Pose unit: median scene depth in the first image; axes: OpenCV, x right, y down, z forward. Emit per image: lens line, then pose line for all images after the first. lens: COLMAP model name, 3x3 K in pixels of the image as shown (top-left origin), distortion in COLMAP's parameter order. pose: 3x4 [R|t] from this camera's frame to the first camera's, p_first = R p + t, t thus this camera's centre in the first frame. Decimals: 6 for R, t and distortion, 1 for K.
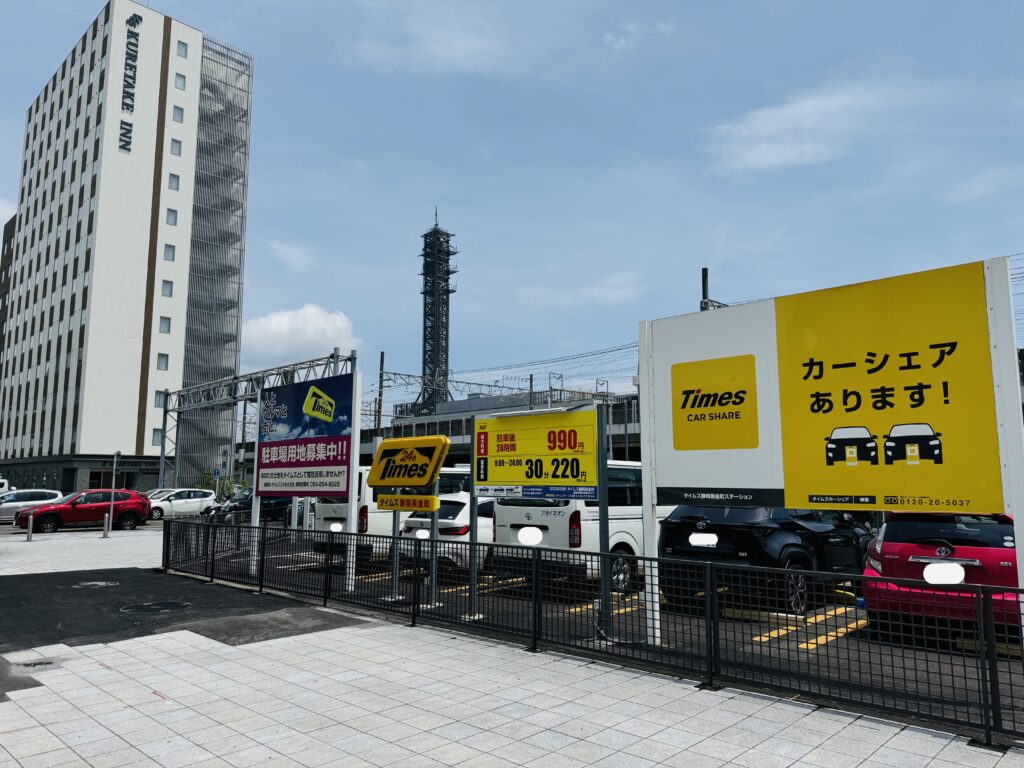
lens RADIAL K [[708.6, 0, 514.1], [0, 708.6, 383.1], [0, 0, 1]] dist [0.002086, -0.003081]
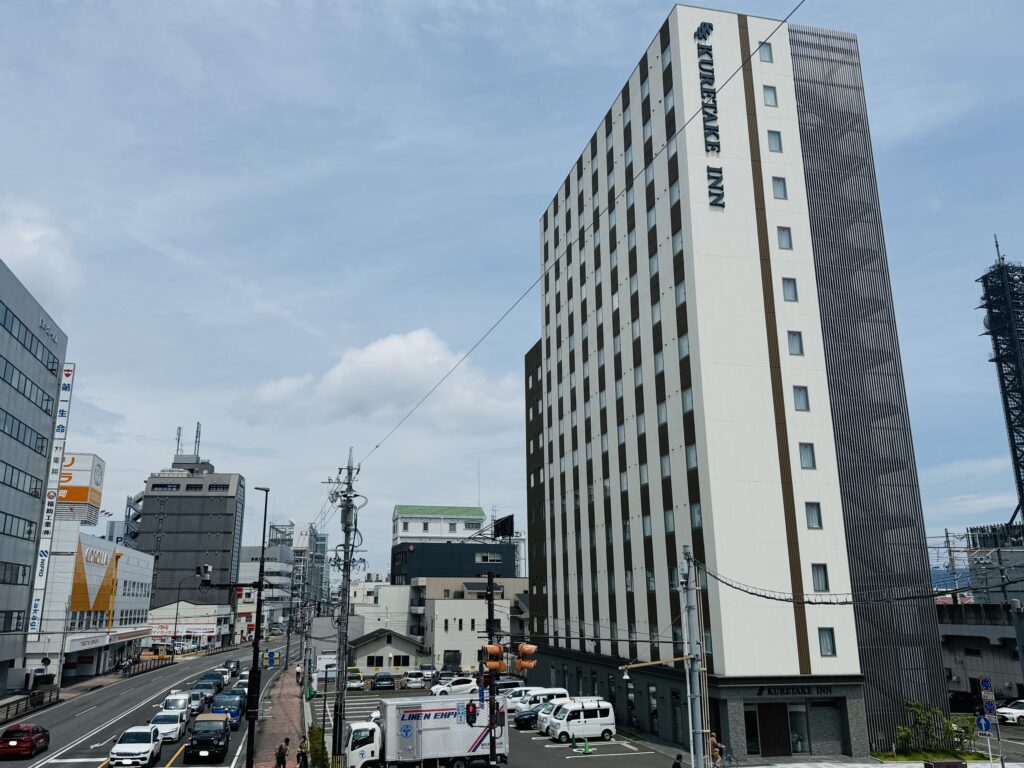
lens RADIAL K [[847.3, 0, 510.2], [0, 847.3, 383.4], [0, 0, 1]] dist [0.002265, 0.000078]
pose [[0.843295, -0.143195, -0.518023, -0.311832], [0.074384, 0.985674, -0.151375, -0.050996], [0.532278, 0.089121, 0.841866, 0.216144]]
